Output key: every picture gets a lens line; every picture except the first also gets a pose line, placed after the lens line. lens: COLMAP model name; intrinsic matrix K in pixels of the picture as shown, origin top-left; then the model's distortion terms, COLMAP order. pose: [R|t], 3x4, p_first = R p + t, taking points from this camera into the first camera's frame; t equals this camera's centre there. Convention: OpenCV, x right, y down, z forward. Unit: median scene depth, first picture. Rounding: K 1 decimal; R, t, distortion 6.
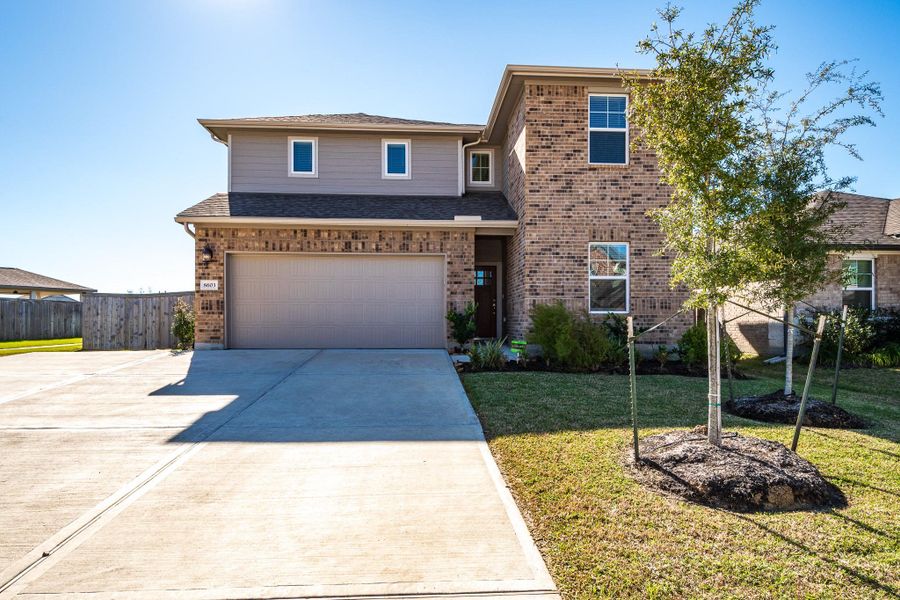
lens RADIAL K [[510.0, 0, 449.8], [0, 510.0, 307.1], [0, 0, 1]] dist [0.006835, 0.000461]
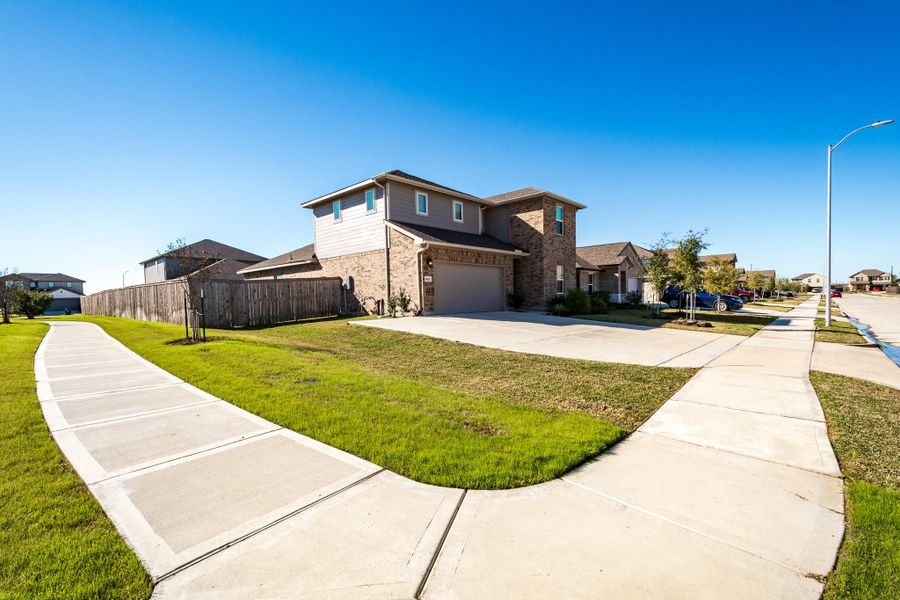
lens RADIAL K [[401.3, 0, 446.6], [0, 401.3, 305.8], [0, 0, 1]] dist [0.003578, -0.003654]
pose [[0.726343, -0.026997, 0.686802, -1.462296], [-0.002889, 0.999100, 0.042329, -0.010262], [-0.687327, -0.032730, 0.725611, -0.056651]]
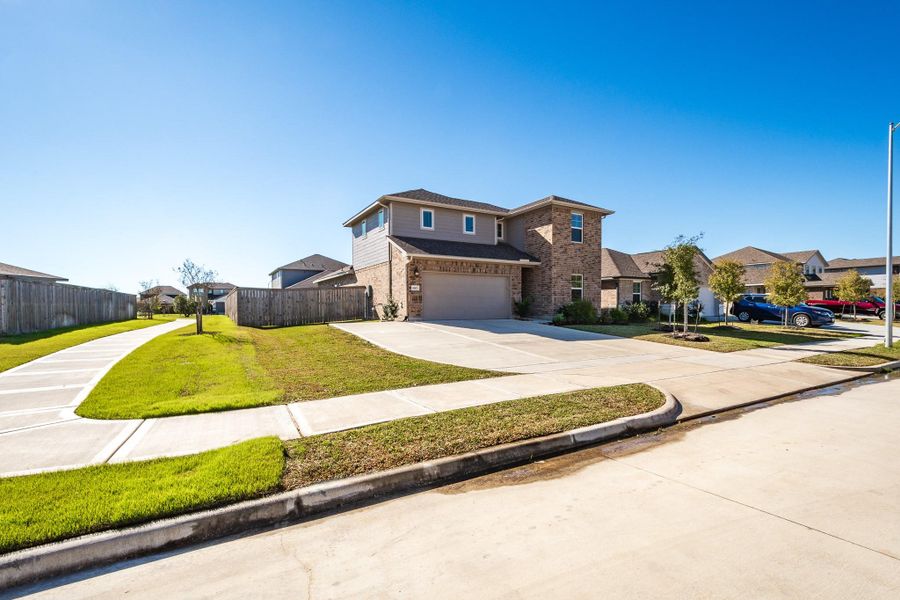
lens RADIAL K [[401.3, 0, 448.4], [0, 401.3, 300.2], [0, 0, 1]] dist [0.003578, -0.003654]
pose [[0.894251, 0.005544, 0.447532, -1.105338], [-0.010802, 0.999899, 0.009199, -0.012690], [-0.447436, -0.013061, 0.894220, -0.452027]]
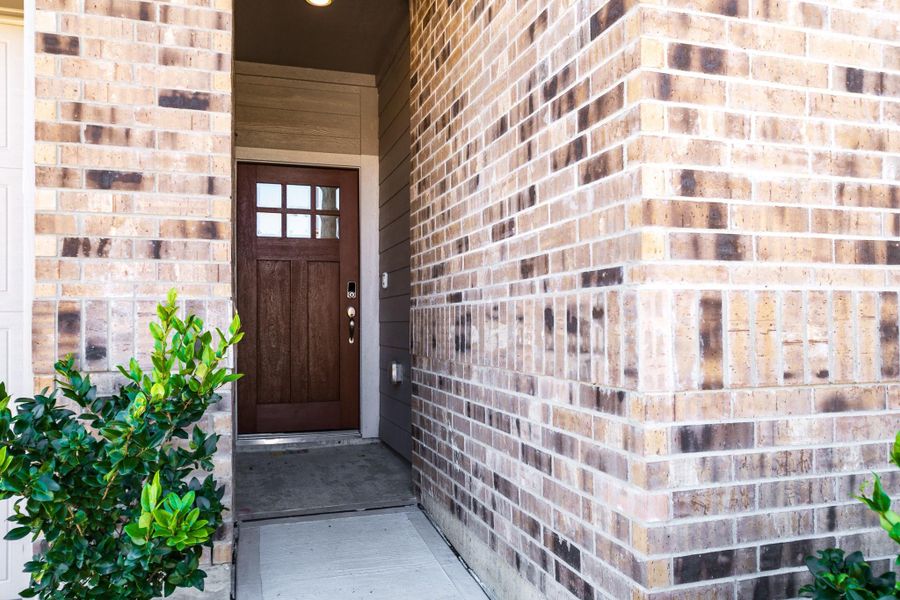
lens RADIAL K [[672.2, 0, 454.0], [0, 672.2, 303.8], [0, 0, 1]] dist [0.004861, 0.000647]
pose [[0.969054, 0.000869, 0.246846, 0.069535], [-0.001742, 0.999993, 0.003320, -0.012936], [-0.246841, -0.003647, 0.969049, 0.849714]]
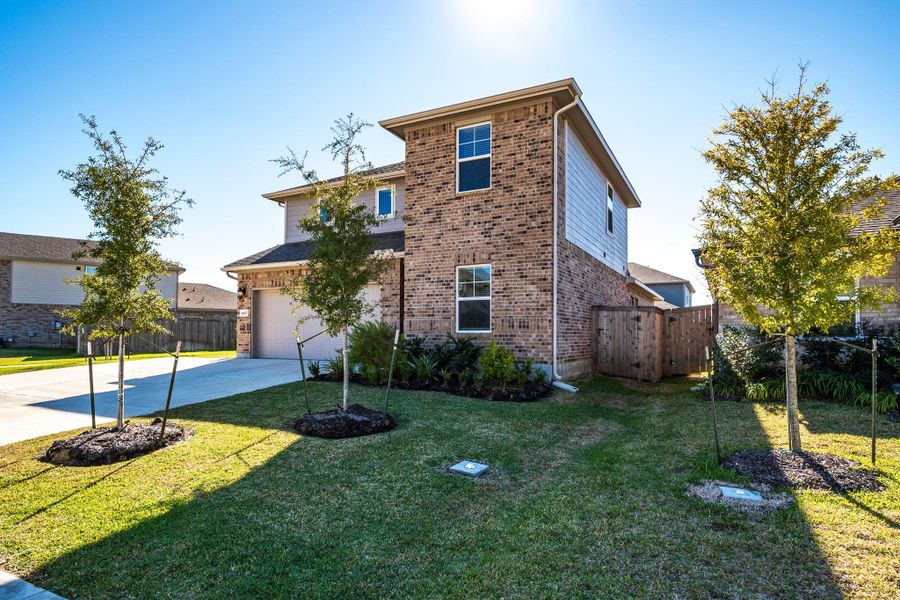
lens RADIAL K [[512.4, 0, 455.8], [0, 512.4, 315.3], [0, 0, 1]] dist [-0.002562, -0.000113]
pose [[0.859304, -0.018670, -0.511124, 0.816017], [0.012215, 0.999798, -0.015984, -0.007183], [0.511319, 0.007491, 0.859358, 0.076143]]
